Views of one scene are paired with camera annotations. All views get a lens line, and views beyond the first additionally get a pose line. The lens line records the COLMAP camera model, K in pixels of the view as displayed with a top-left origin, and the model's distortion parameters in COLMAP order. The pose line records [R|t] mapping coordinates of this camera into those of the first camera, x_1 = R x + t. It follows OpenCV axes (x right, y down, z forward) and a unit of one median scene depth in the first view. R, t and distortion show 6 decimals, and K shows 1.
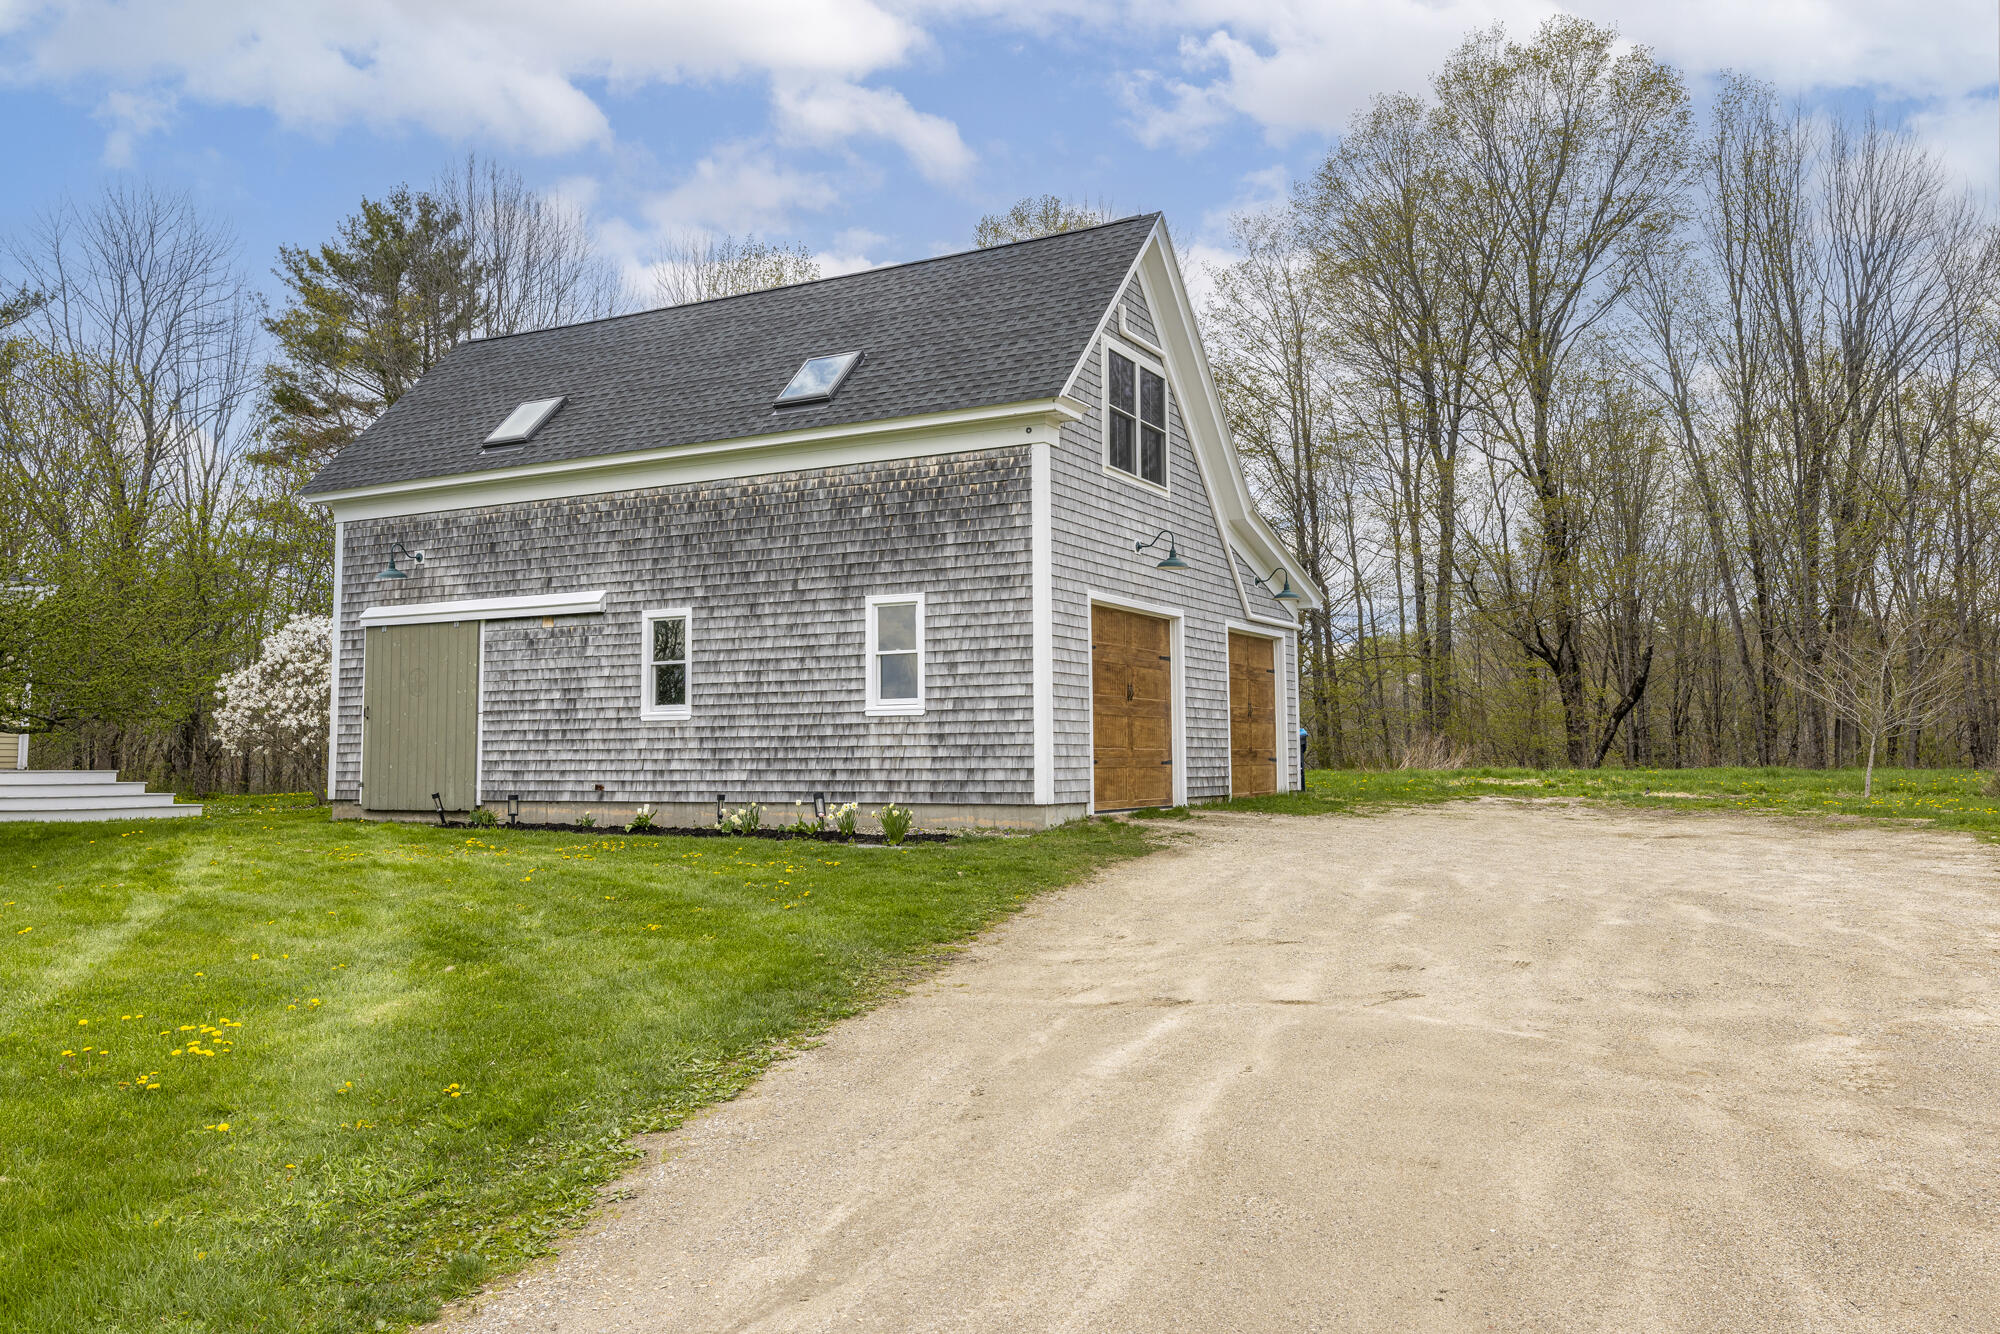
lens RADIAL K [[1689.6, 0, 1000.0], [0, 1689.6, 667.0], [0, 0, 1]] dist [-0.016092, -0.011738]
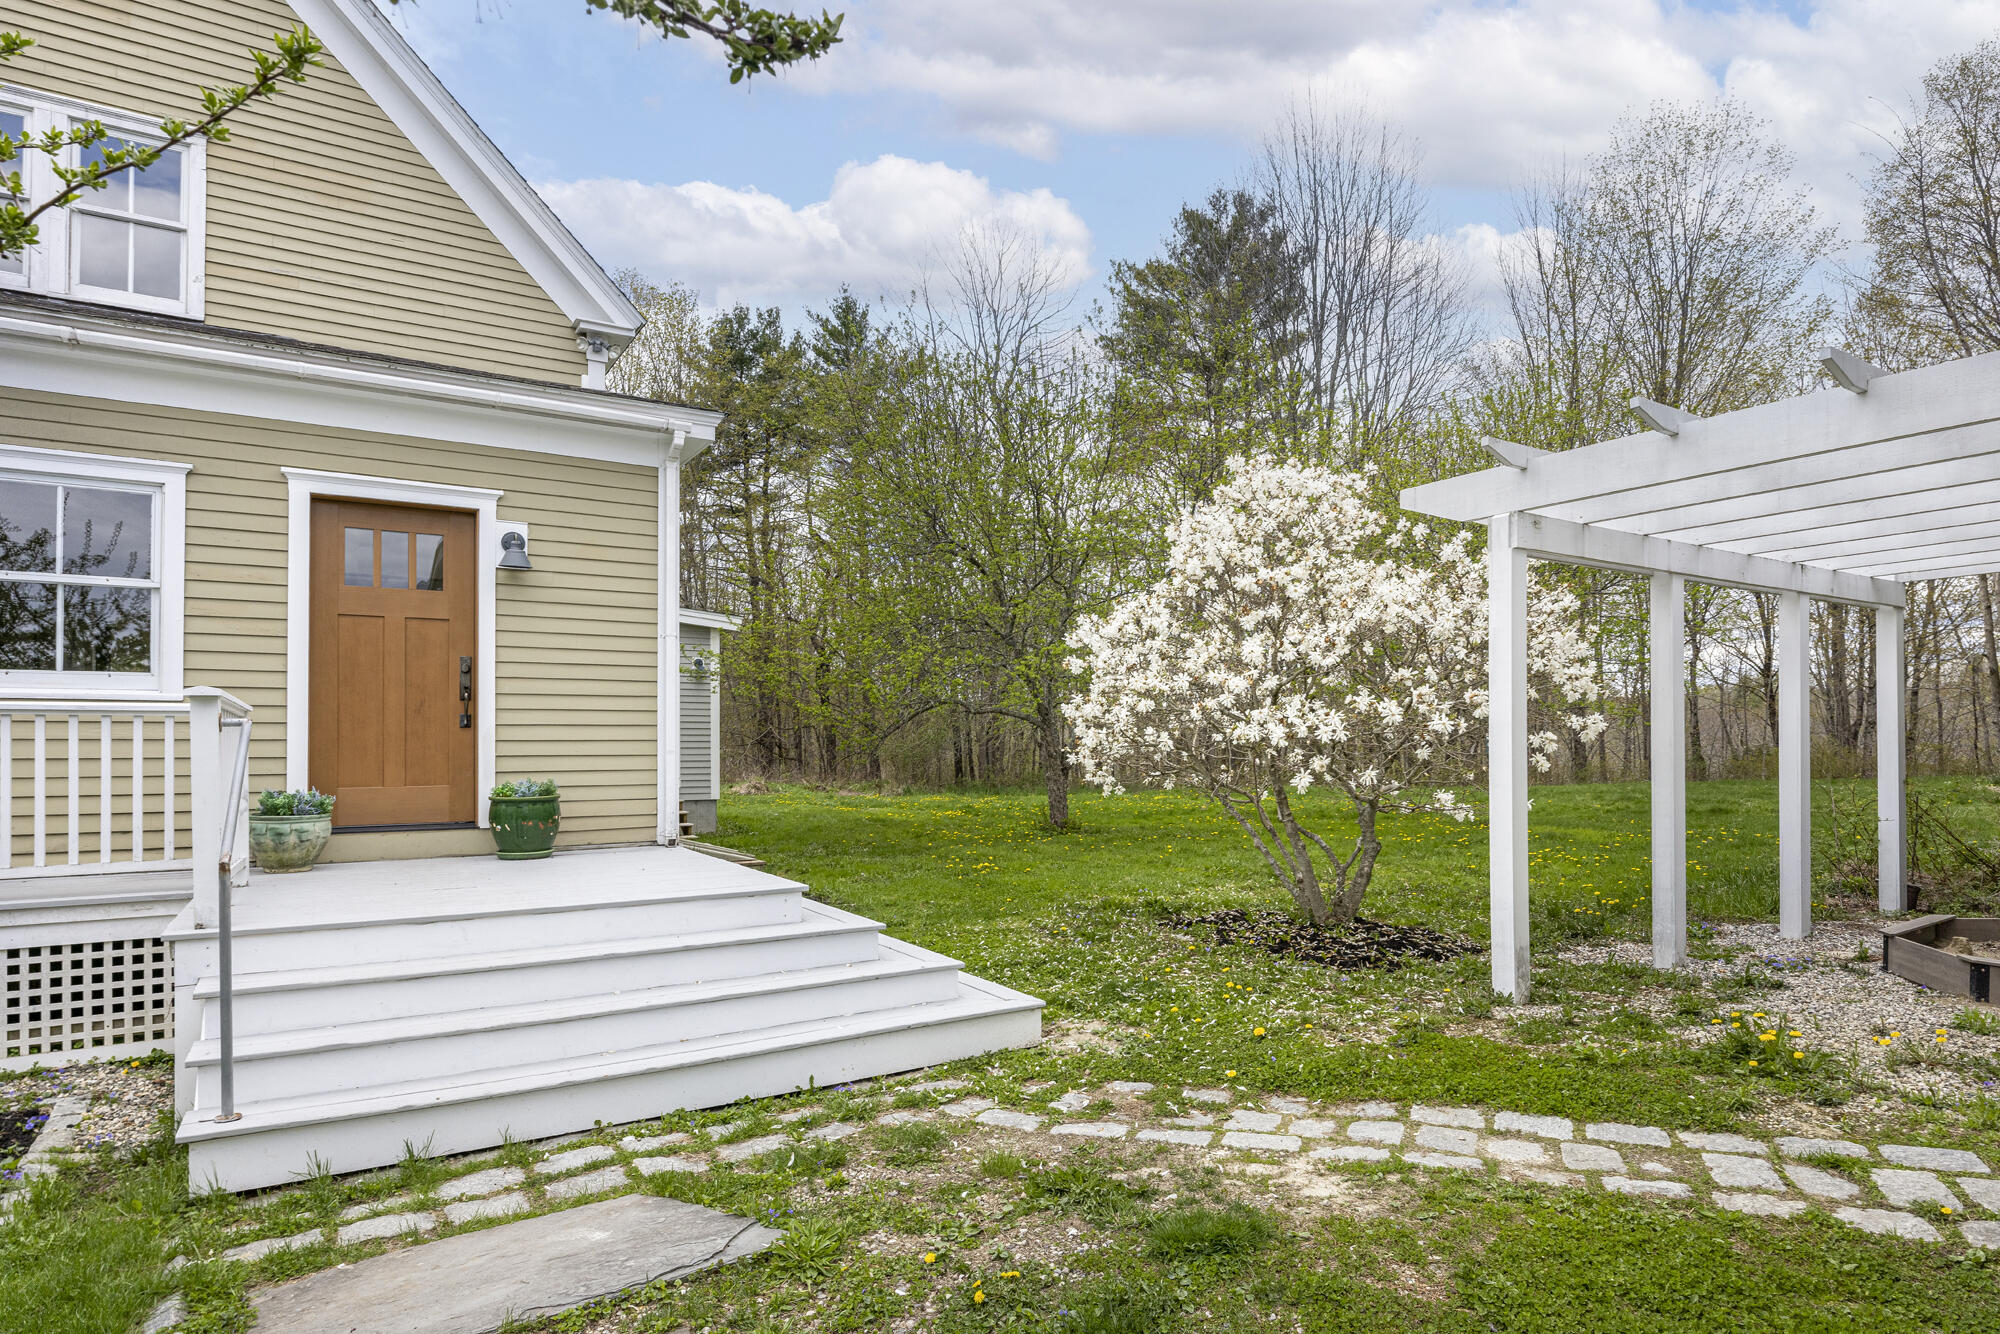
lens RADIAL K [[1091.3, 0, 1000.0], [0, 1091.3, 667.0], [0, 0, 1]] dist [0.003529, 0.000583]
pose [[0.877151, -0.033800, -0.479025, -0.170466], [0.033391, 0.999398, -0.009375, 0.009427], [0.479053, -0.007772, 0.877751, 0.366150]]
